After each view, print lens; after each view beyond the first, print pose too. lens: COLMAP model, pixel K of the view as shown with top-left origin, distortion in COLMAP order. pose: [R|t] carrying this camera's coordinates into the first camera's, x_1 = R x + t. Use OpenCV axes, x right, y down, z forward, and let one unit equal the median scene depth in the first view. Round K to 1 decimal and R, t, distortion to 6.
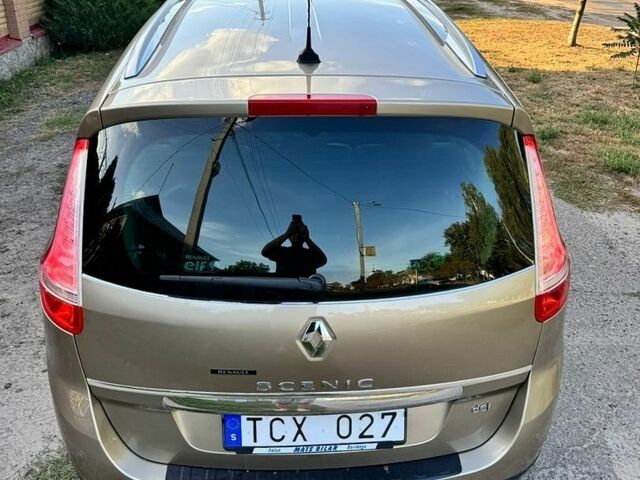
lens RADIAL K [[609.1, 0, 317.9], [0, 609.1, 245.5], [0, 0, 1]] dist [-0.000624, 0.000000]
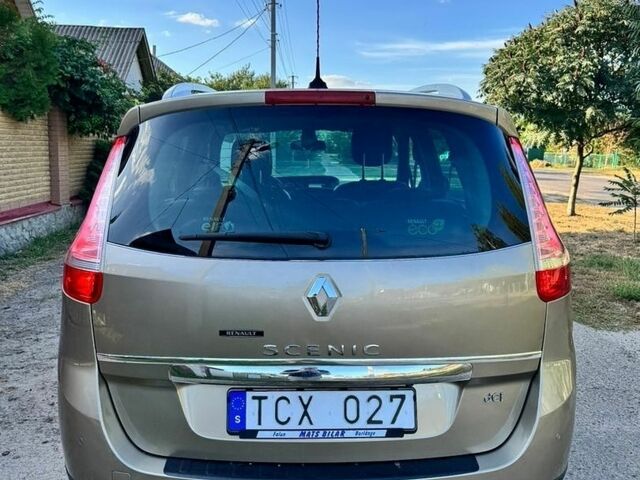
lens RADIAL K [[609.1, 0, 306.3], [0, 609.1, 236.0], [0, 0, 1]] dist [-0.000624, 0.000000]
pose [[0.999121, -0.000341, -0.041910, 0.007129], [-0.013612, 0.943116, -0.332185, 0.217174], [0.039640, 0.332463, 0.942283, -0.004621]]
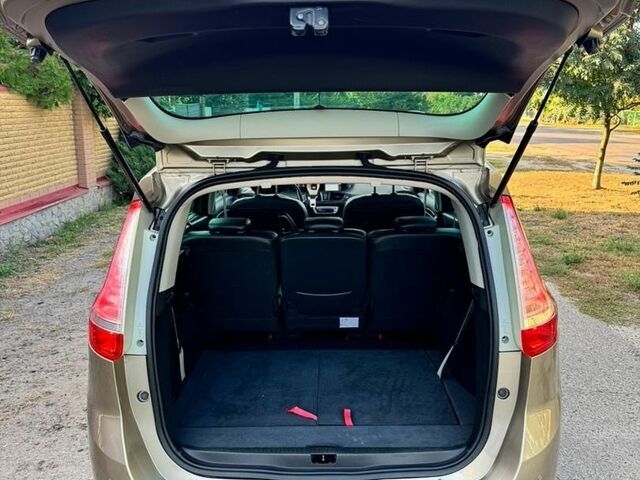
lens RADIAL K [[609.1, 0, 313.6], [0, 609.1, 245.3], [0, 0, 1]] dist [-0.000624, 0.000000]
pose [[0.997025, -0.007205, -0.076735, 0.039167], [-0.012444, 0.967509, -0.252531, 0.125877], [0.076061, 0.252735, 0.964541, -0.079374]]
